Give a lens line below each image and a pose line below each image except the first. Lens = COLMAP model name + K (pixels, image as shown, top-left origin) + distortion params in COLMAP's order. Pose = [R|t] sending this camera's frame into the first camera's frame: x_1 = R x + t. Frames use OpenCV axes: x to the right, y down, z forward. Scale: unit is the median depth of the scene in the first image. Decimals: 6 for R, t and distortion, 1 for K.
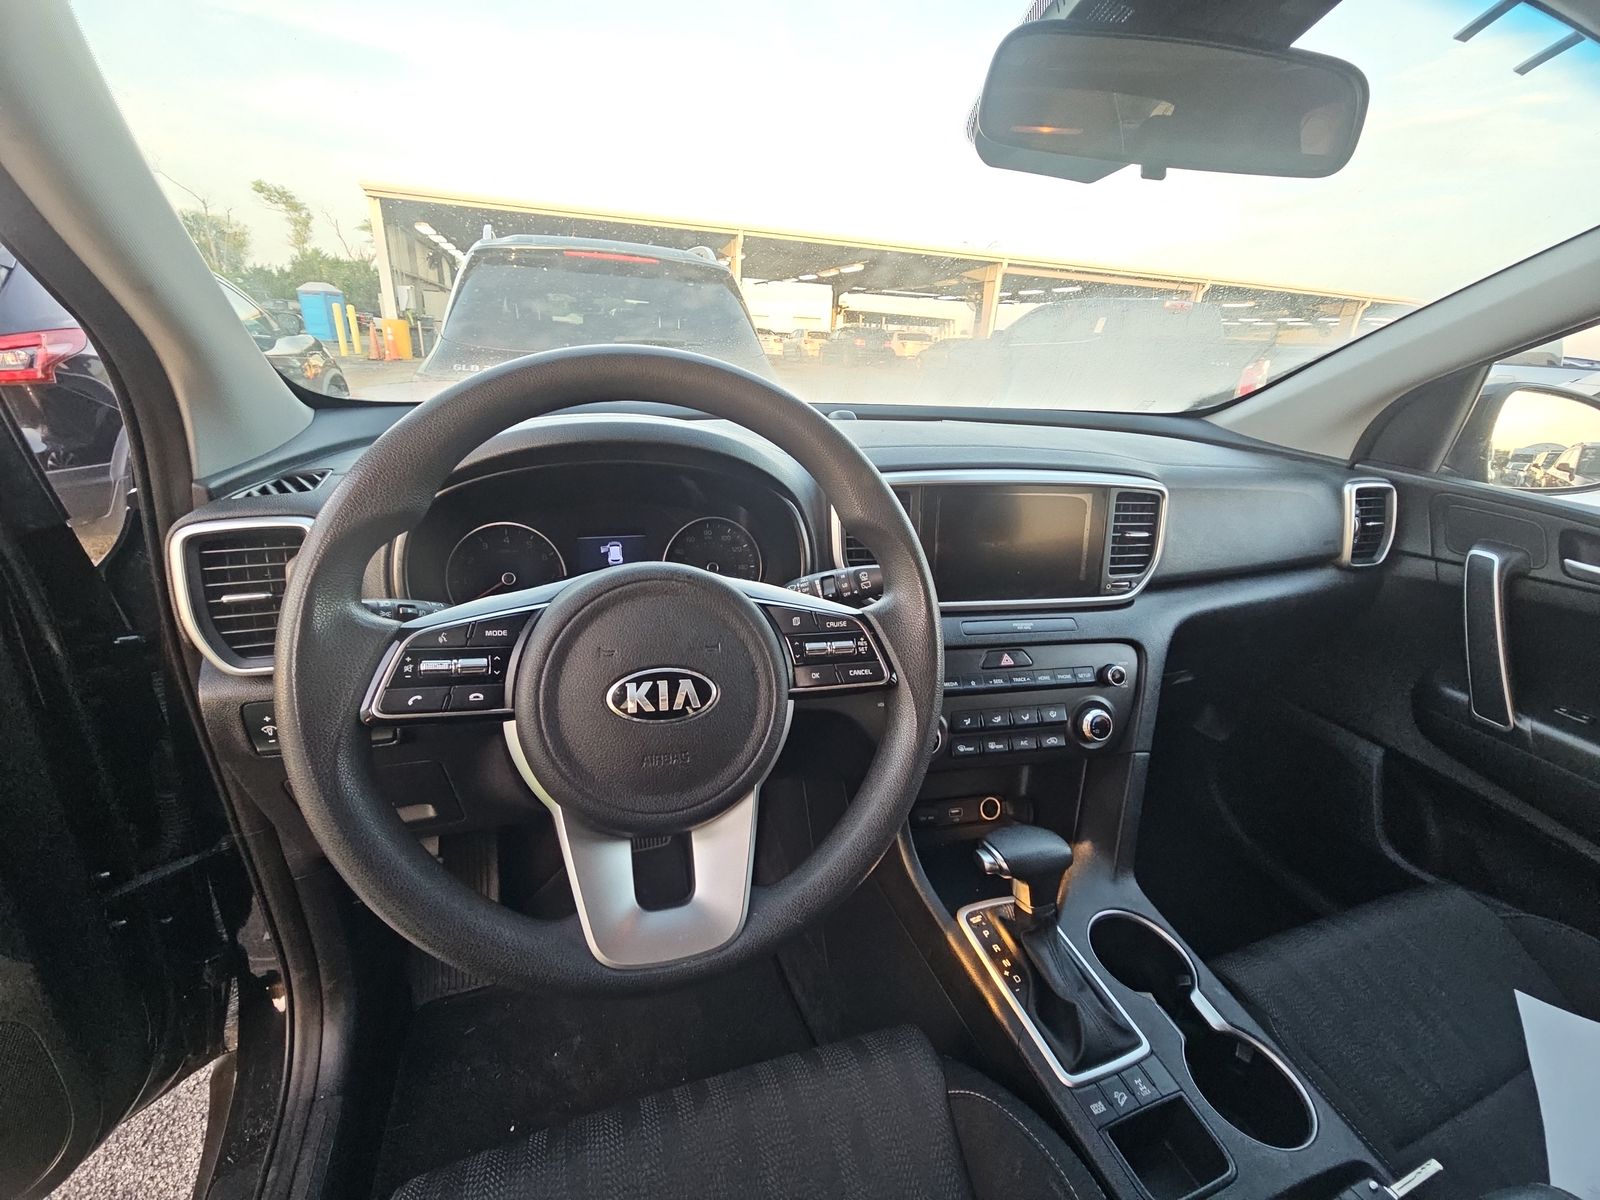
lens RADIAL K [[655.2, 0, 800.0], [0, 655.2, 600.0], [0, 0, 1]] dist [0.012230, -0.011495]
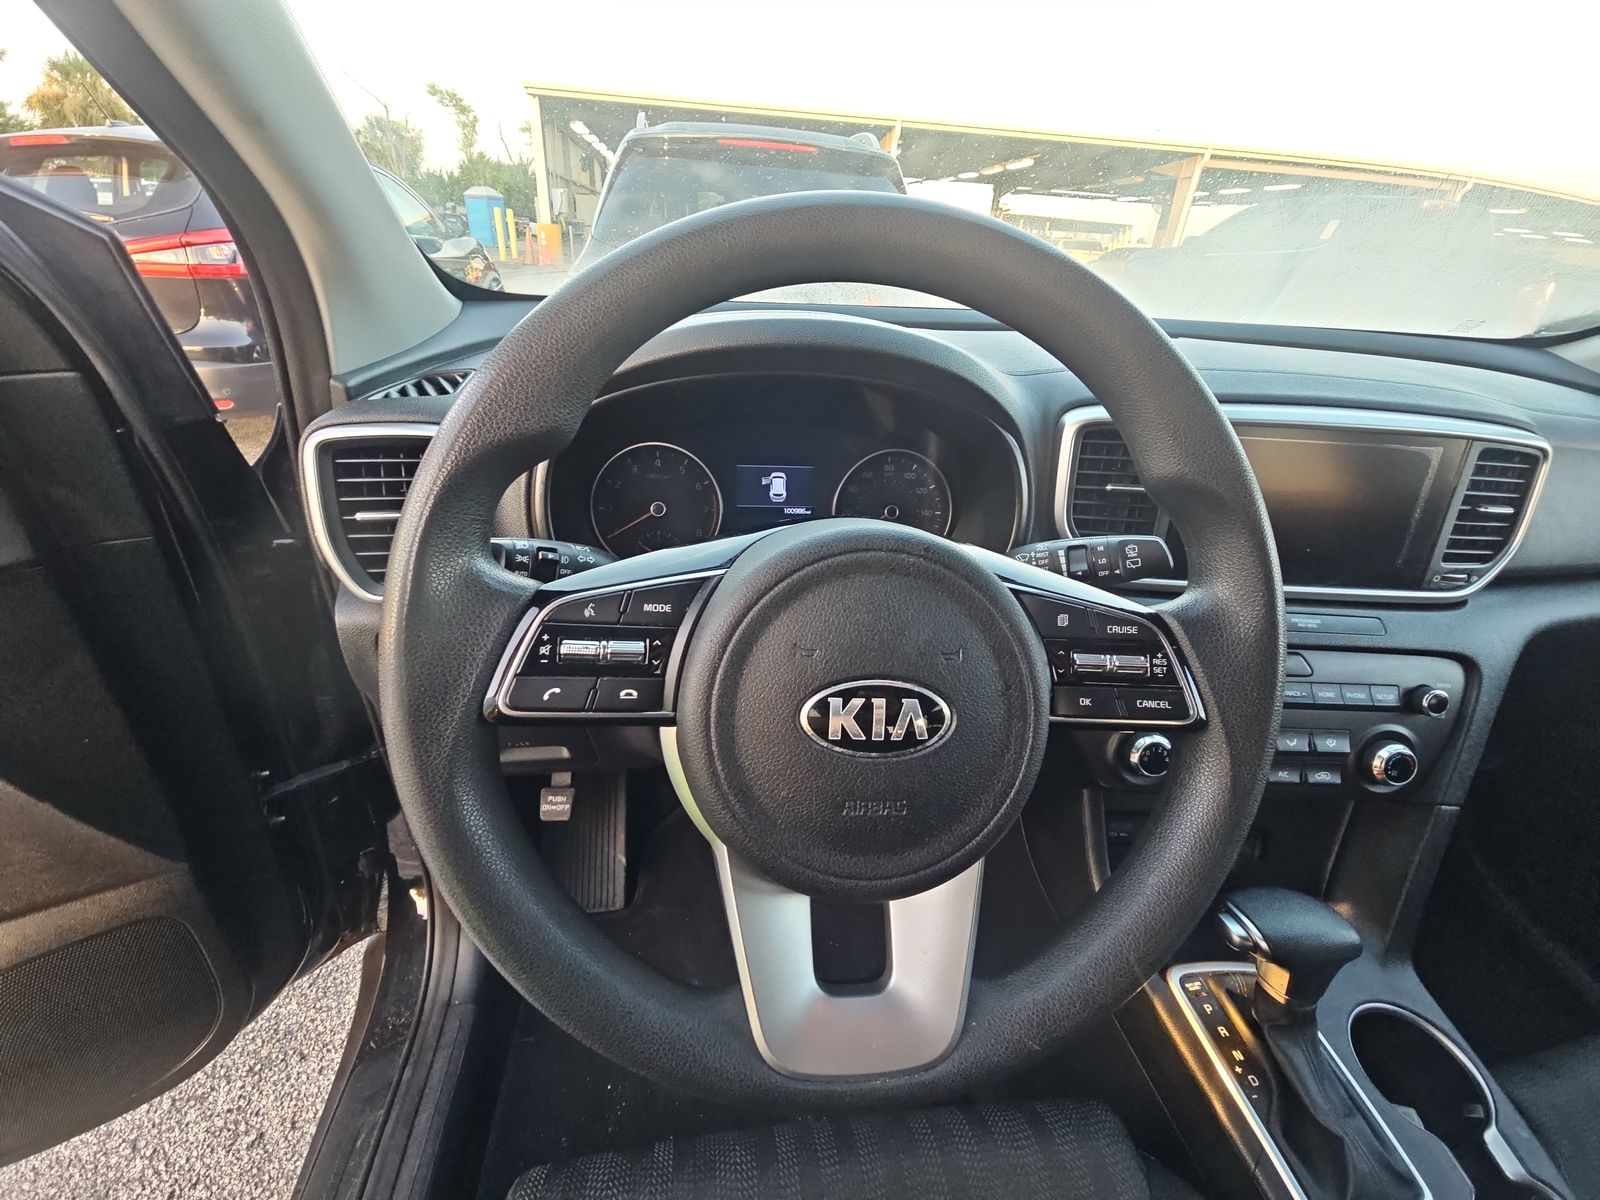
lens RADIAL K [[655.2, 0, 800.0], [0, 655.2, 600.0], [0, 0, 1]] dist [0.012230, -0.011495]
pose [[0.980962, 0.097084, -0.168193, -0.115407], [-0.077406, 0.989769, 0.119854, -0.035377], [0.178109, -0.104553, 0.978441, 0.196929]]
